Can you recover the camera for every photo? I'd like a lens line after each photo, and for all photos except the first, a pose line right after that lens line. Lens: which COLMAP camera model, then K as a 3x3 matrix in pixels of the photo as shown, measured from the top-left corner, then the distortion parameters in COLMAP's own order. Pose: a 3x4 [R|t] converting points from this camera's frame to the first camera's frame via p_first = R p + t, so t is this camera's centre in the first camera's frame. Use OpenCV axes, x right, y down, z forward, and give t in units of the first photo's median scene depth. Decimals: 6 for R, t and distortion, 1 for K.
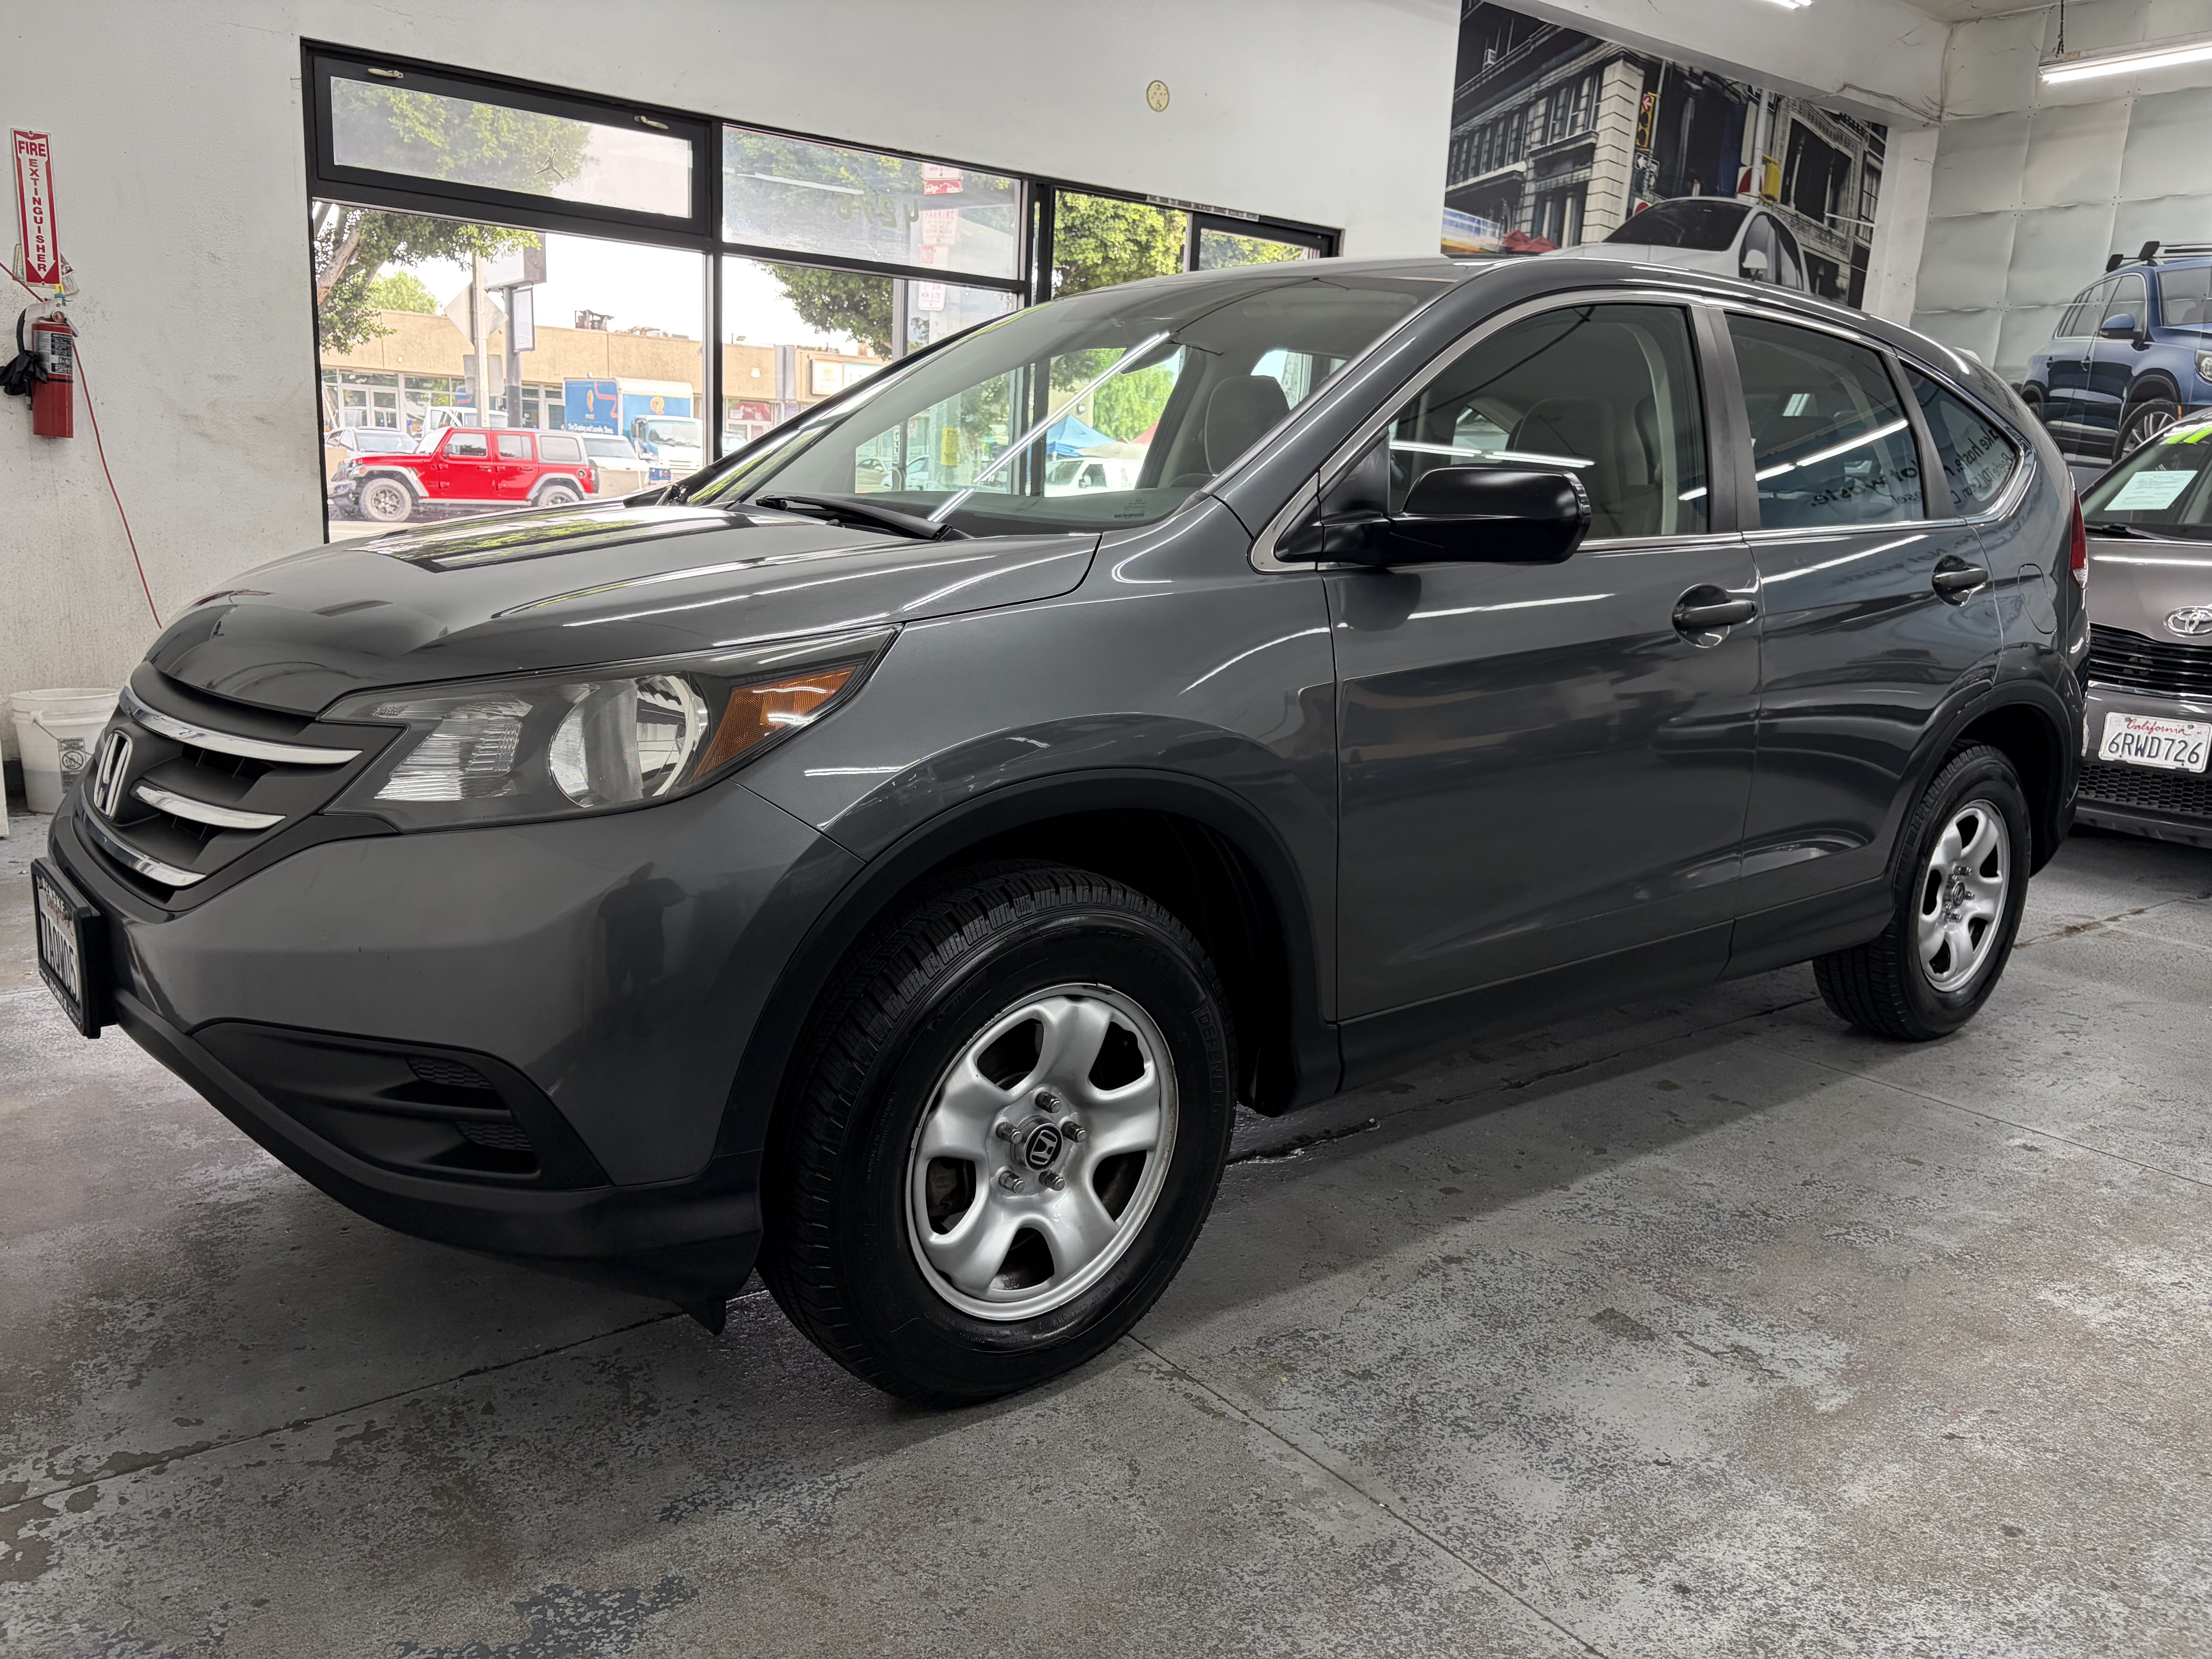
lens RADIAL K [[1666.6, 0, 1106.0], [0, 1666.6, 829.5], [0, 0, 1]] dist [0.060912, -0.067666]
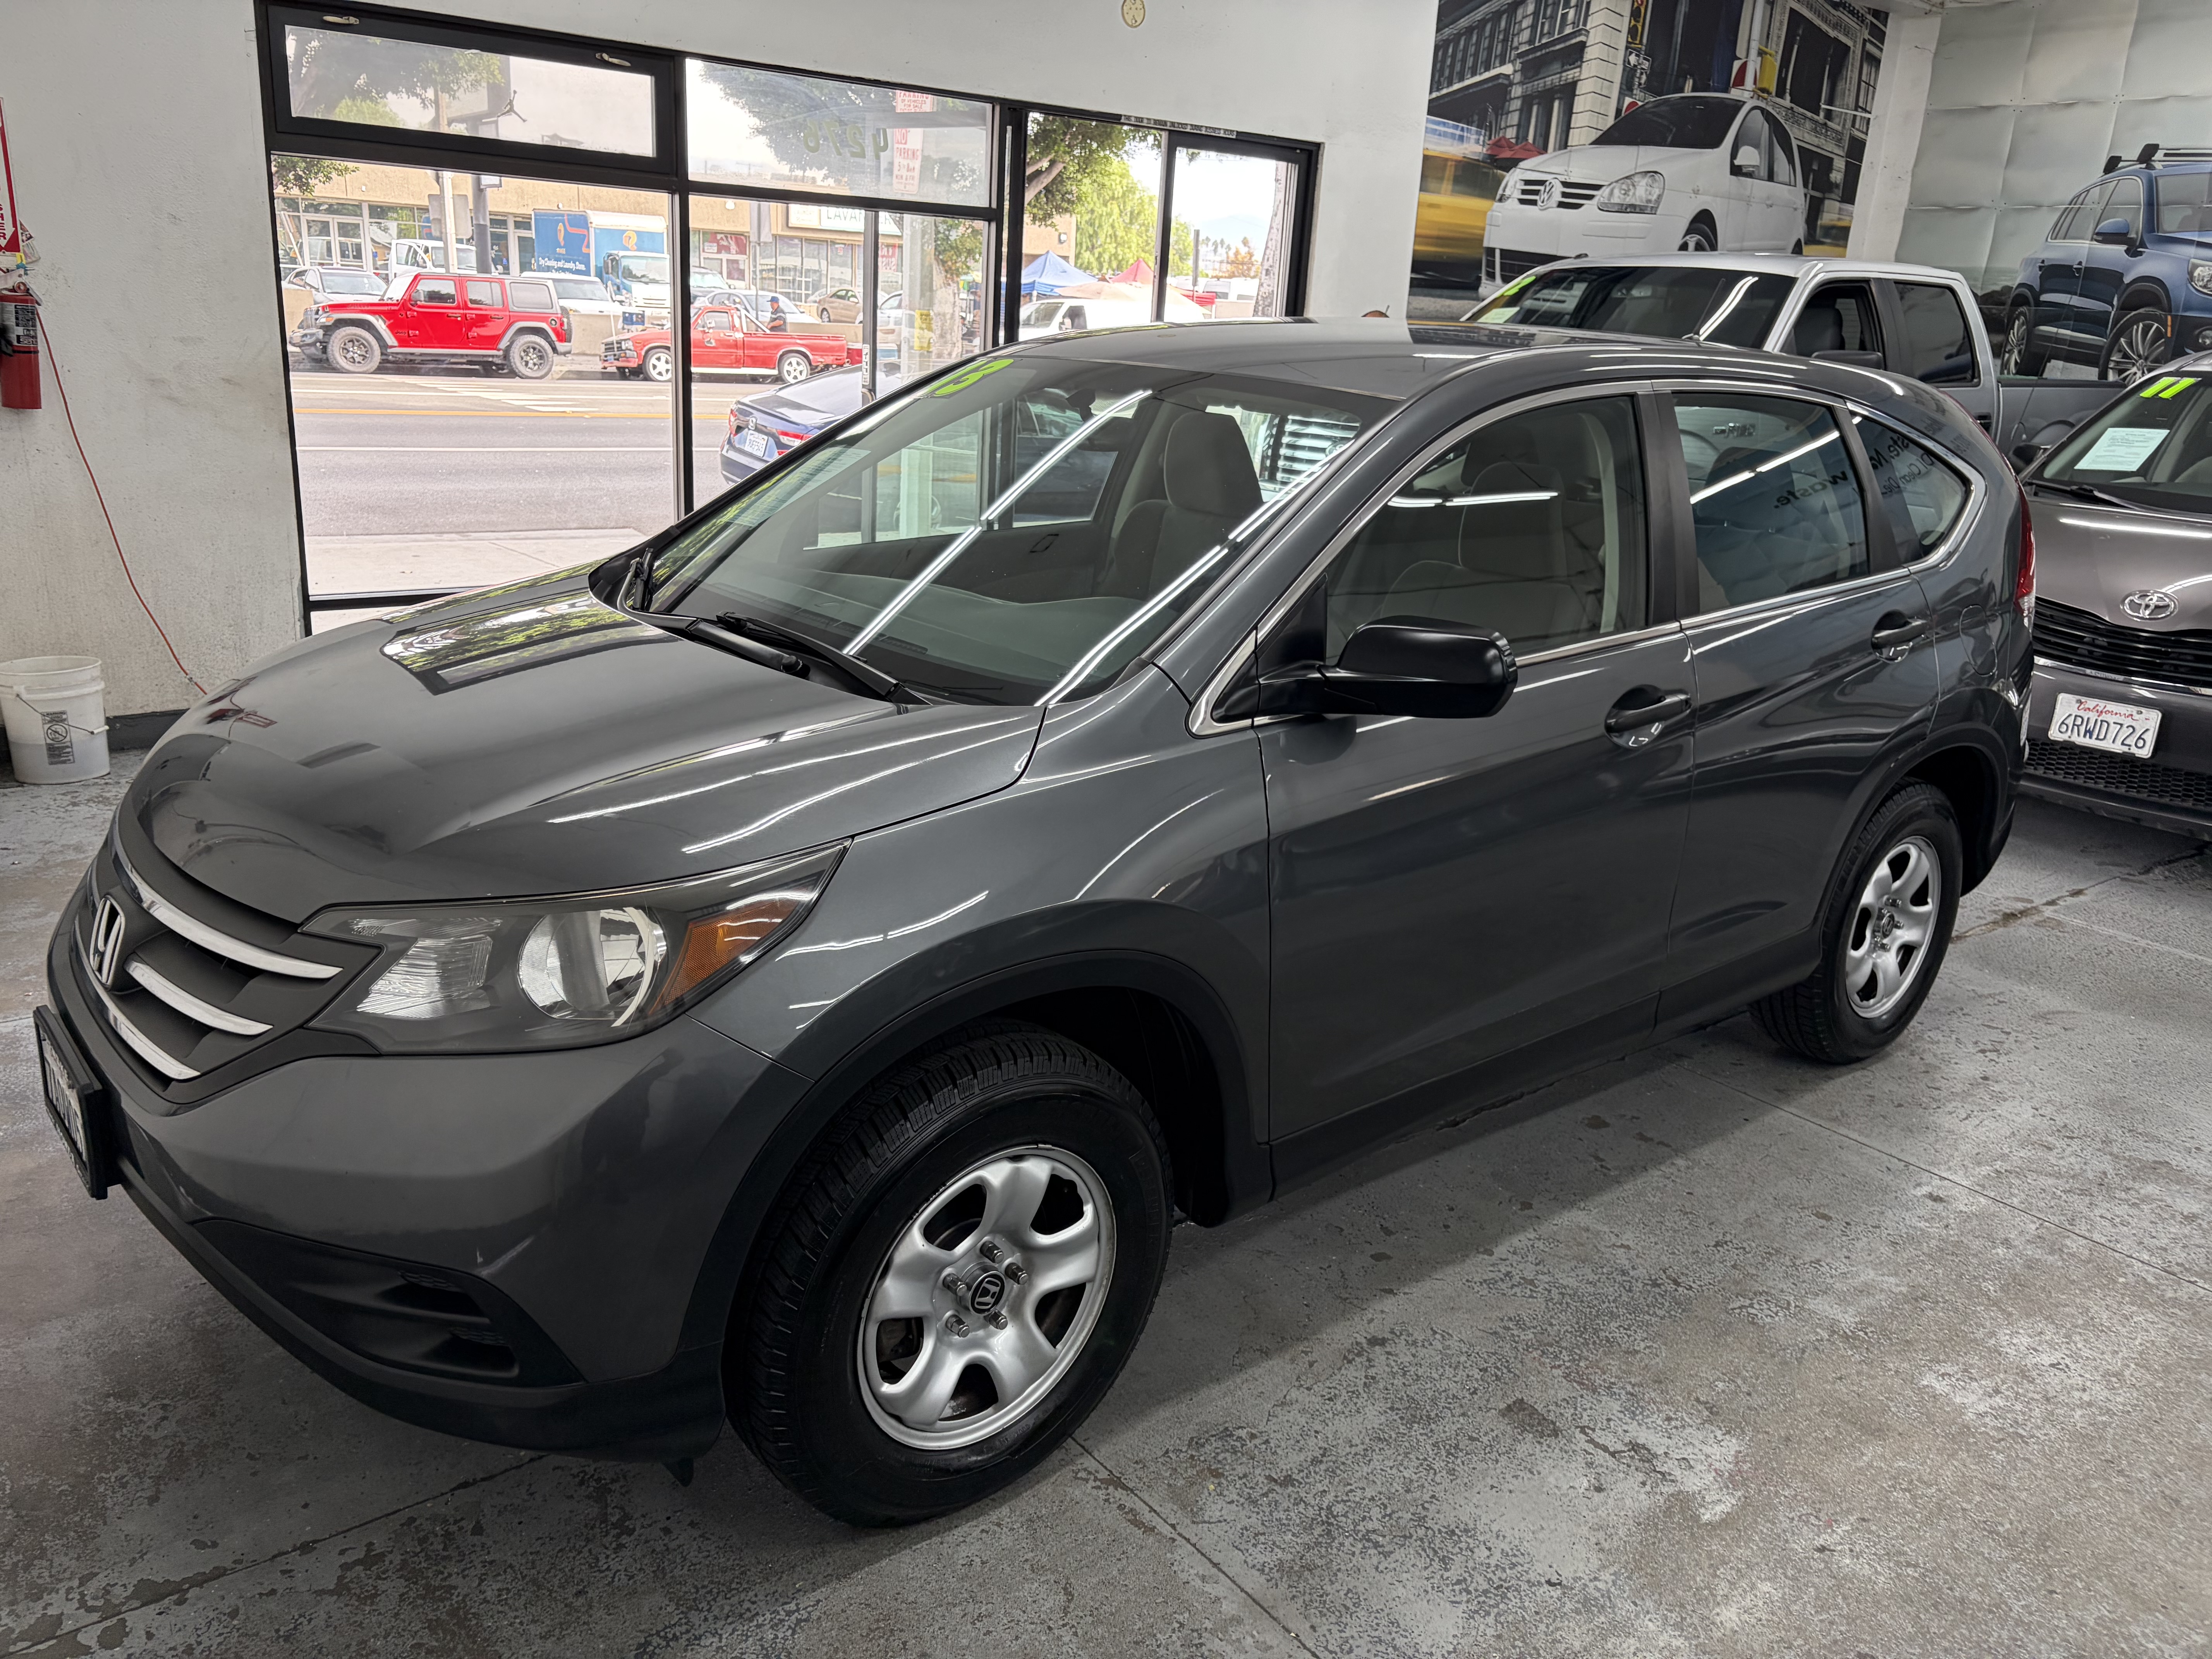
lens RADIAL K [[1662.8, 0, 1084.1], [0, 1662.8, 816.4], [0, 0, 1]] dist [0.070400, -0.079326]
pose [[0.999982, 0.005668, -0.001861, 0.016130], [-0.005479, 0.995983, 0.089380, -0.138026], [0.002360, -0.089368, 0.995996, -0.028452]]
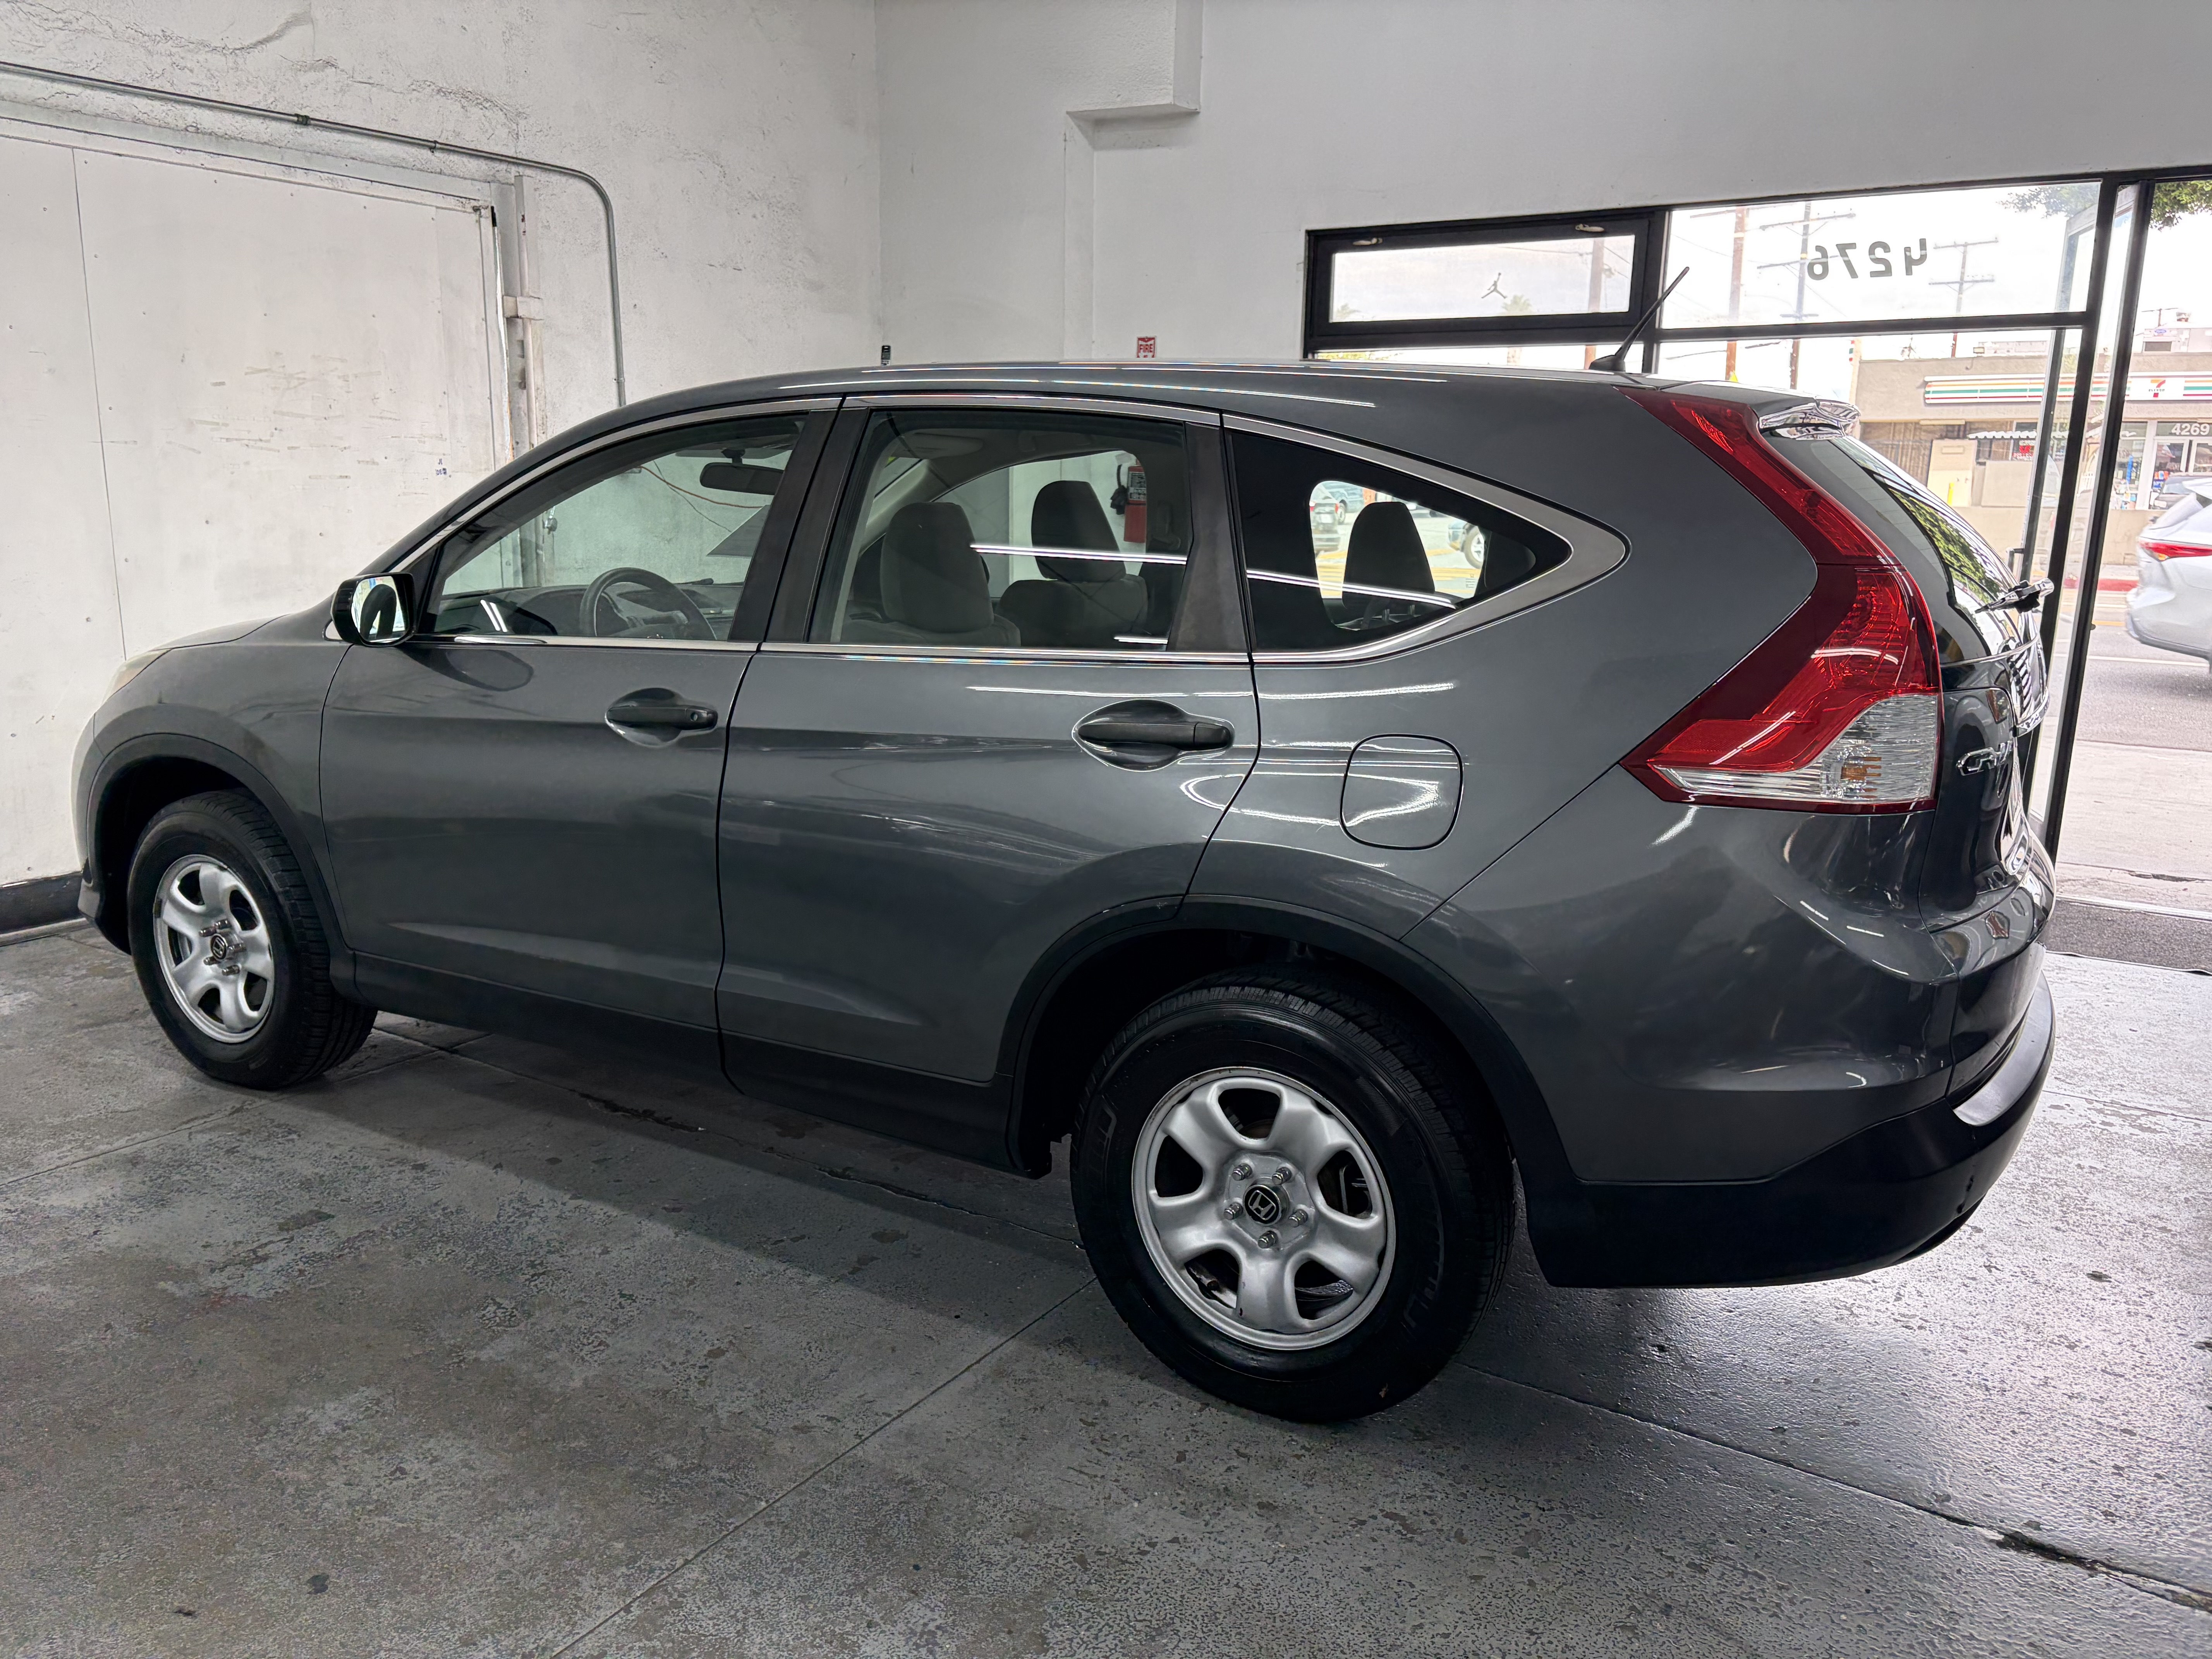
lens RADIAL K [[1666.6, 0, 1106.0], [0, 1666.6, 829.5], [0, 0, 1]] dist [0.060912, -0.067666]
pose [[0.332754, 0.153859, -0.930377, 1.273455], [-0.192548, 0.976900, 0.092687, -0.185385], [0.923147, 0.148301, 0.354693, 0.799251]]
